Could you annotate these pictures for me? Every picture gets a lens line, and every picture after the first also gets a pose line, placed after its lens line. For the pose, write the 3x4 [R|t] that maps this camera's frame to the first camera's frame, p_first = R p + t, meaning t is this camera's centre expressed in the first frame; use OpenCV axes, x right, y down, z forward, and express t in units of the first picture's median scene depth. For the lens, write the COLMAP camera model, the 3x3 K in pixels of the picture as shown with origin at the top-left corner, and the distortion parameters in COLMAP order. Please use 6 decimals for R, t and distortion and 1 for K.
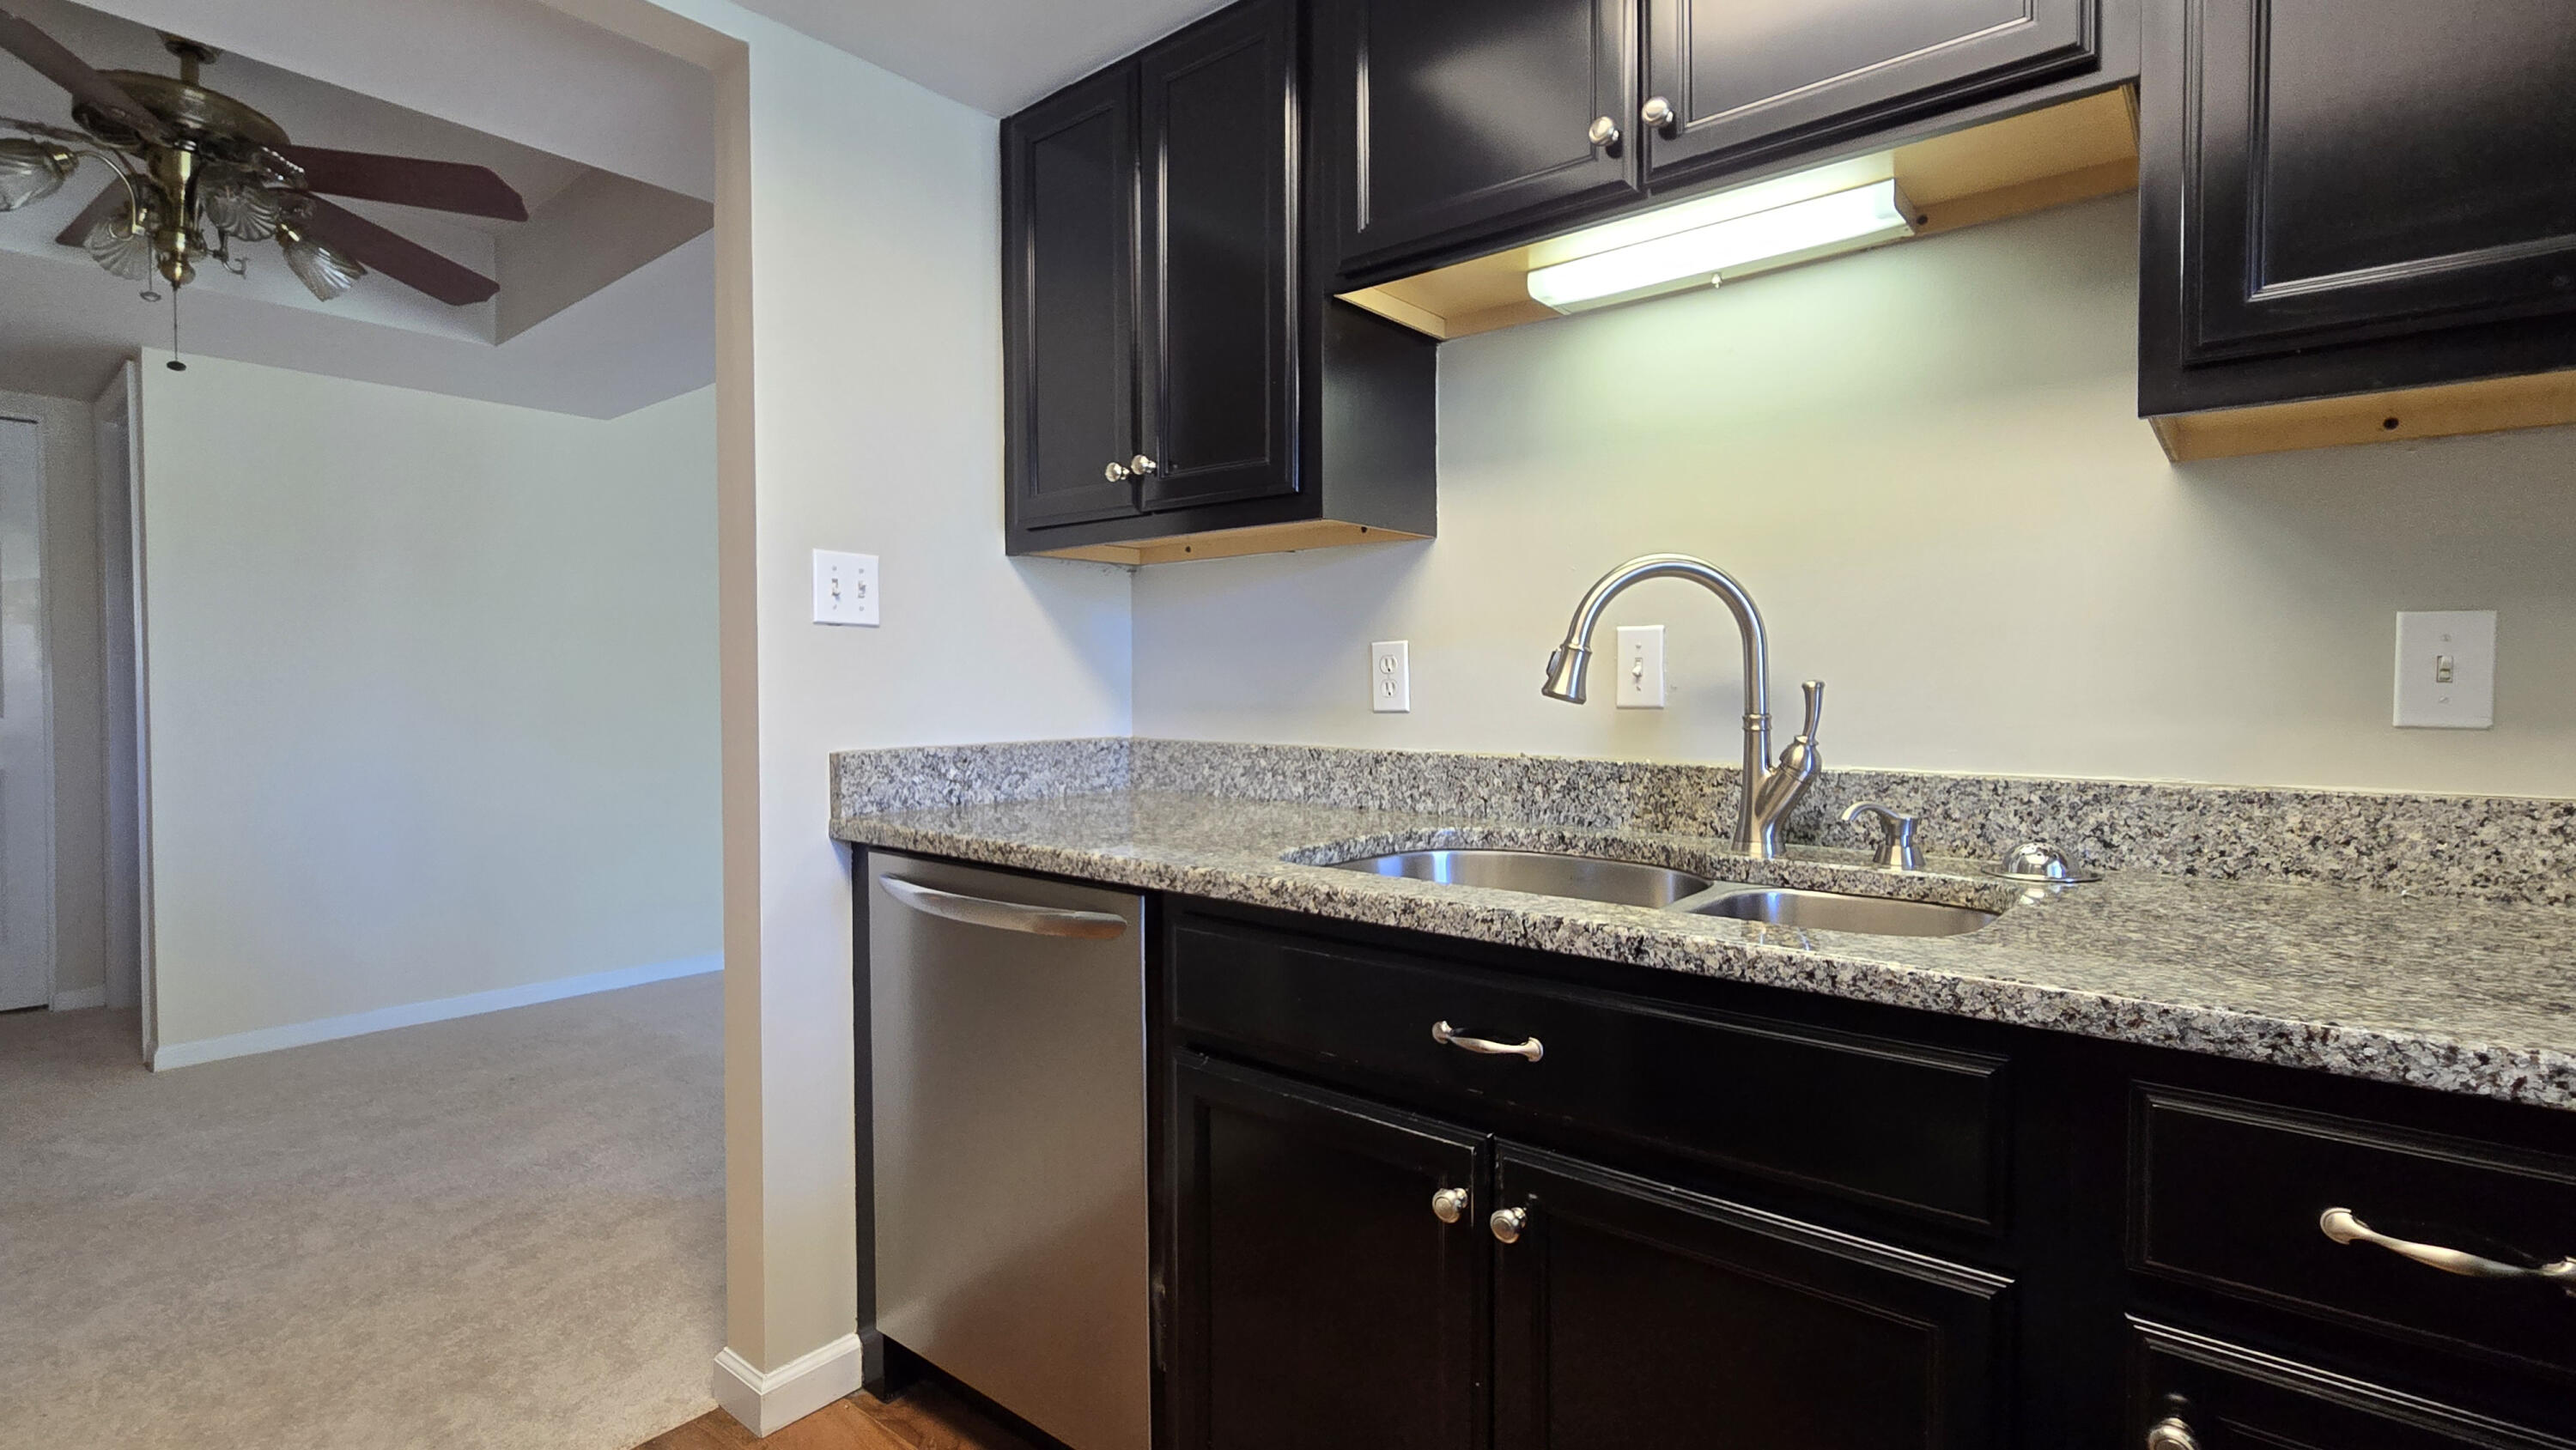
lens RADIAL K [[1179.9, 0, 1285.7], [0, 1179.9, 712.1], [0, 0, 1]] dist [-0.004686, 0.001301]
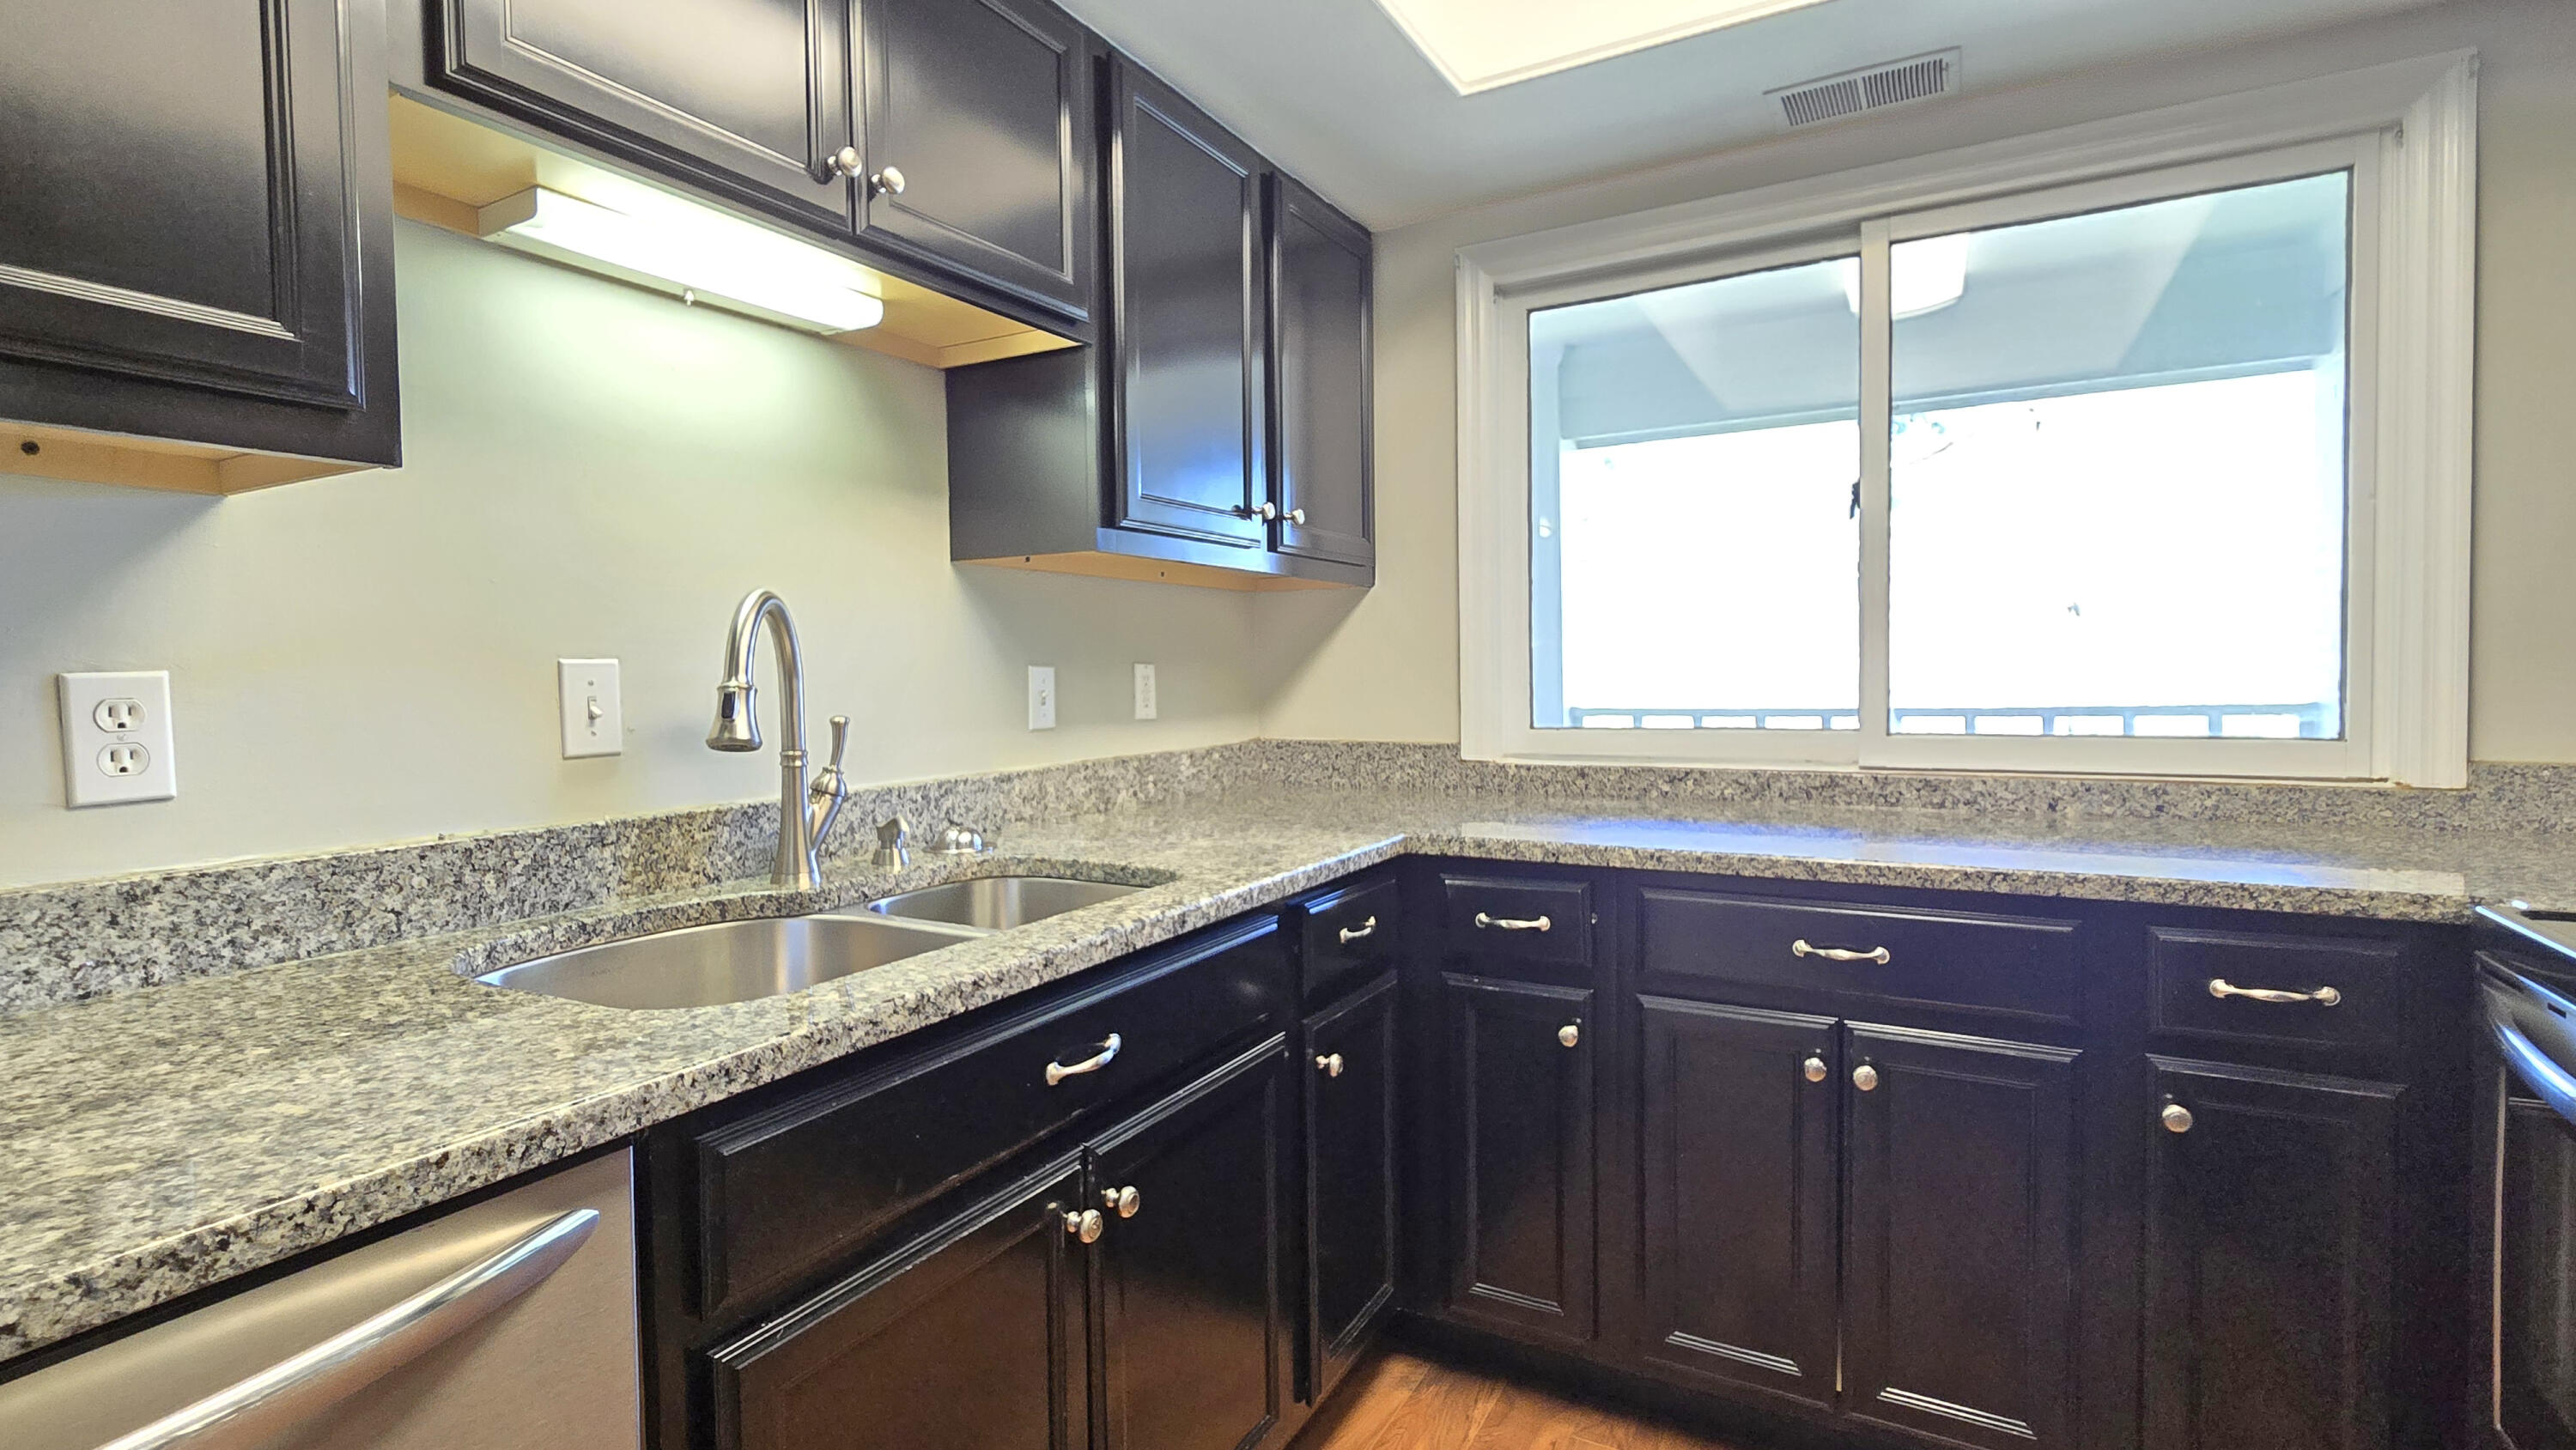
lens RADIAL K [[1179.9, 0, 1280.7], [0, 1179.9, 711.7], [0, 0, 1]] dist [-0.004686, 0.001301]
pose [[-0.182317, -0.033673, 0.982663, -0.627975], [0.035001, 0.998558, 0.040712, -0.053592], [-0.982617, 0.041817, -0.180875, 0.684697]]
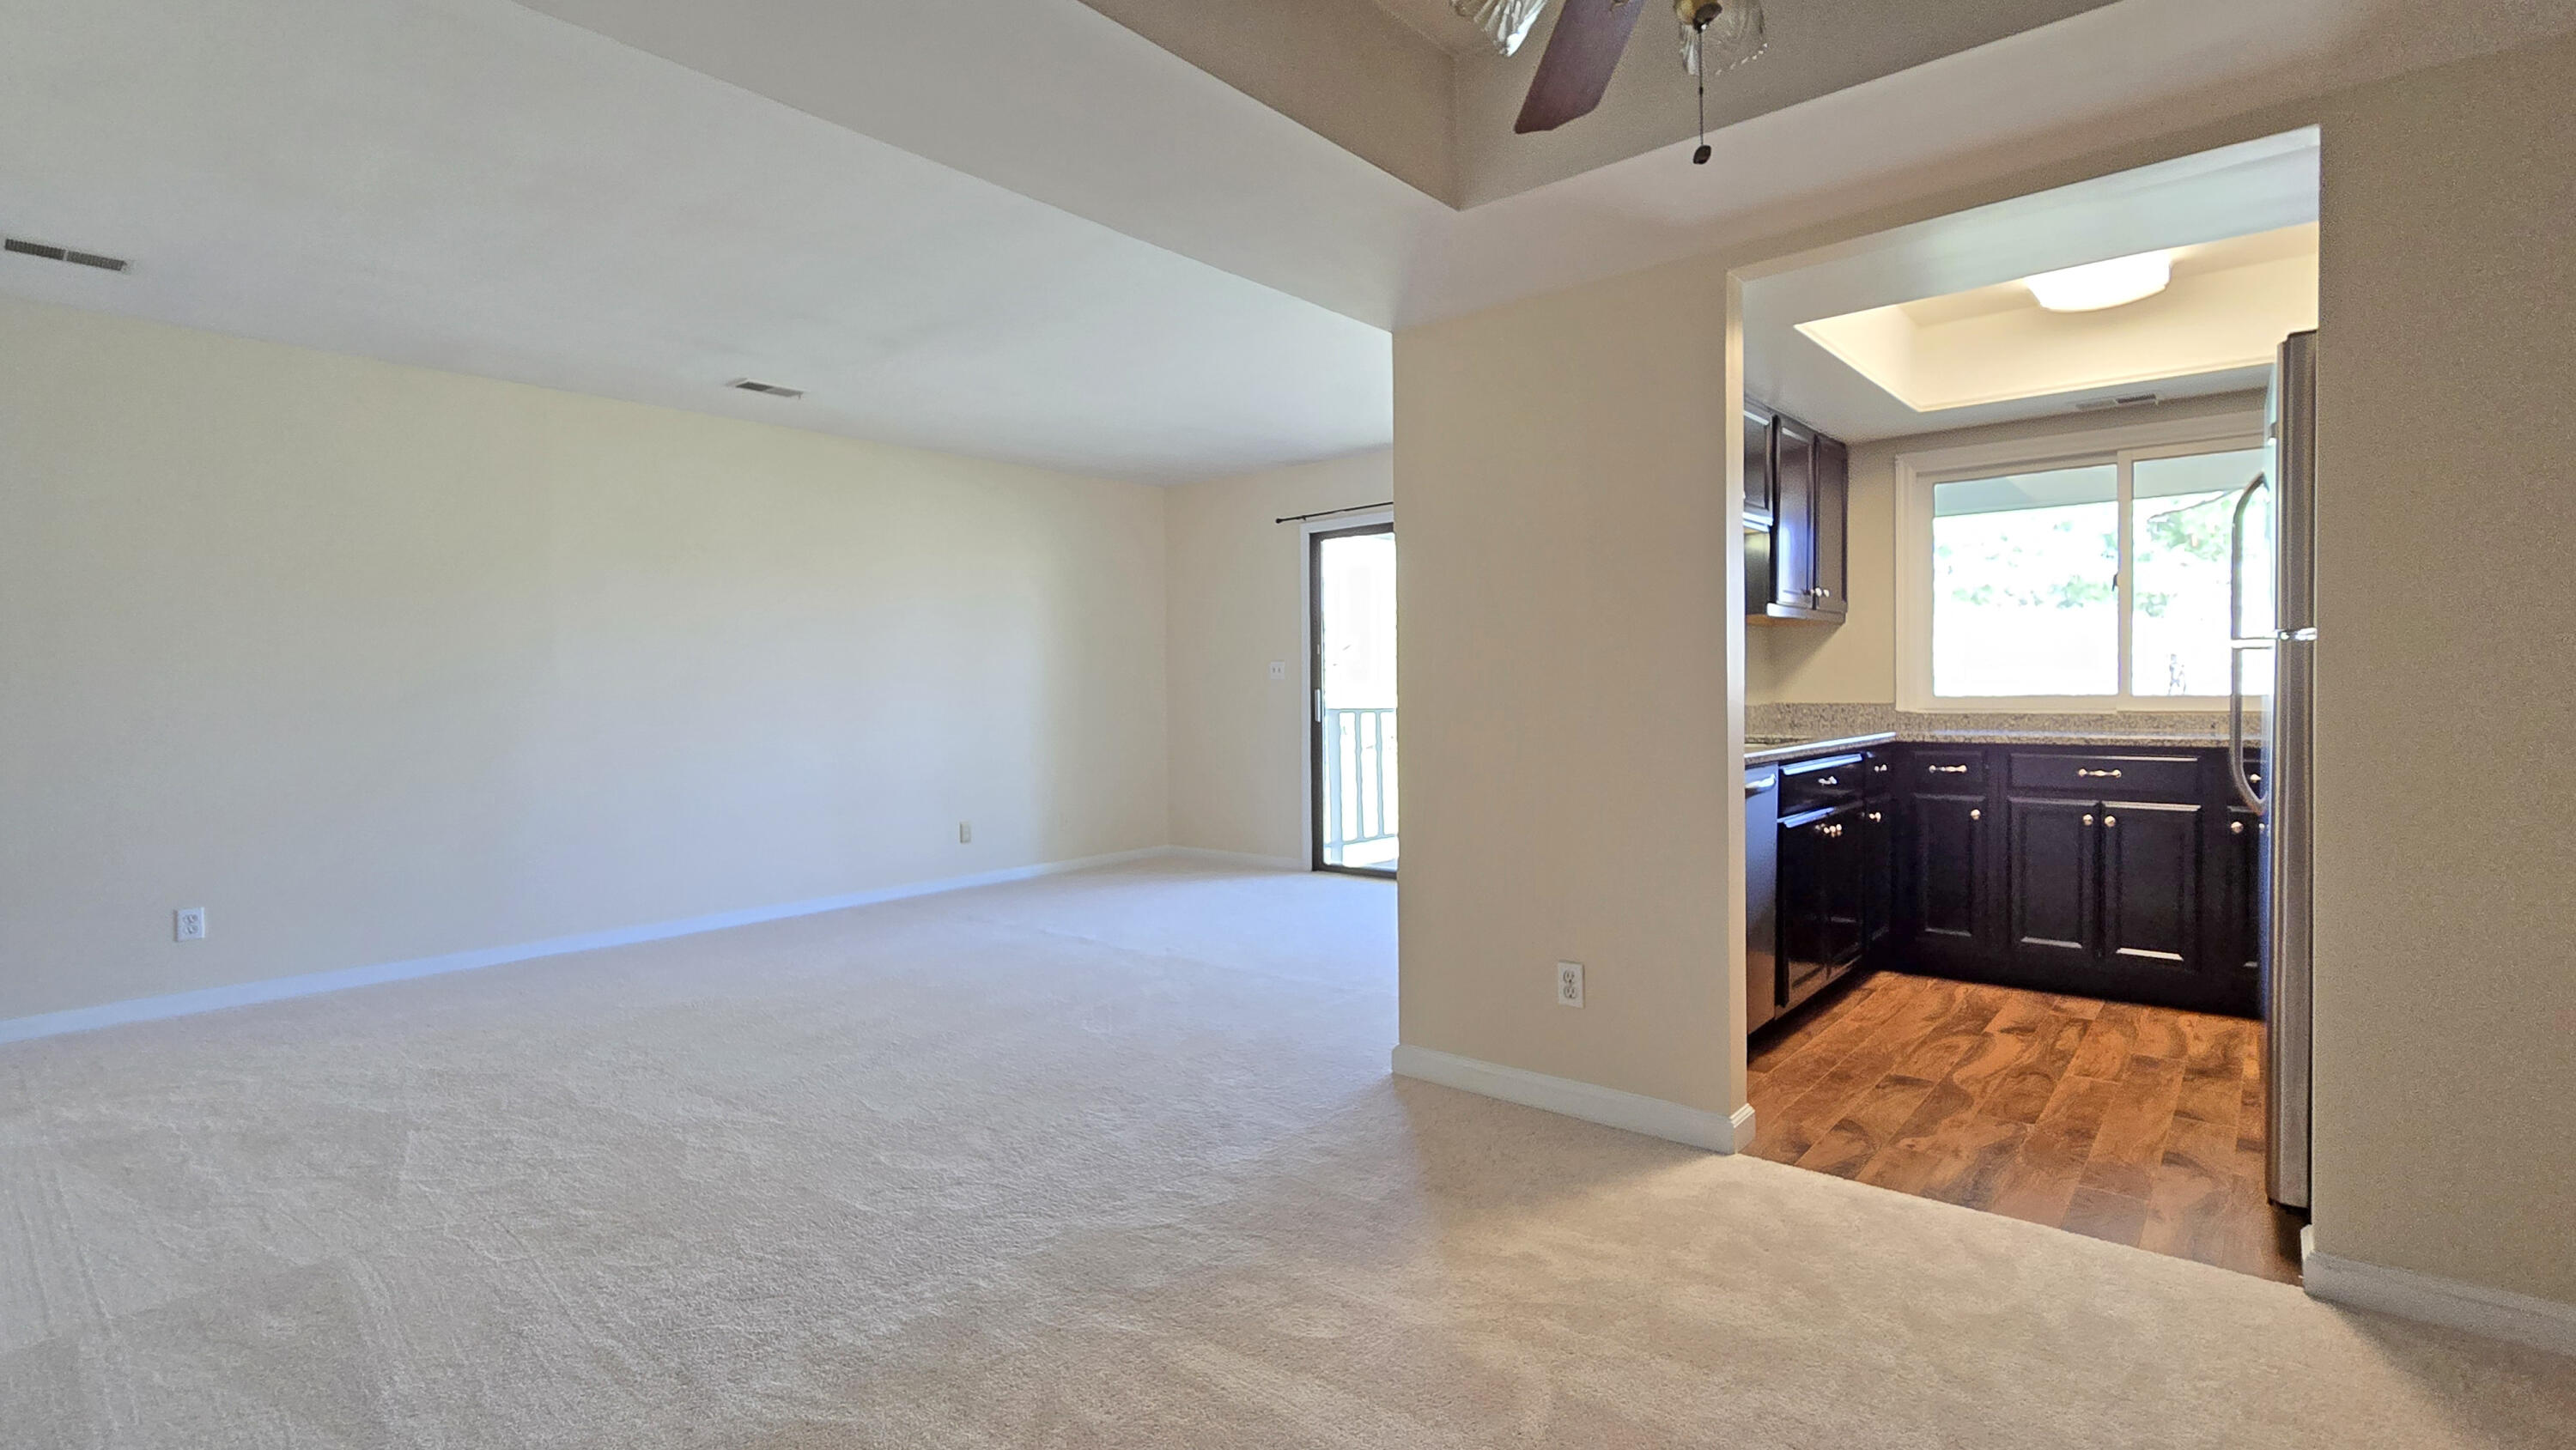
lens RADIAL K [[1179.9, 0, 1282.5], [0, 1179.9, 711.2], [0, 0, 1]] dist [-0.004686, 0.001301]
pose [[0.012012, -0.019209, 0.999743, -2.099371], [0.029928, 0.999374, 0.018842, -0.027141], [-0.999480, 0.029694, 0.012580, 1.641944]]
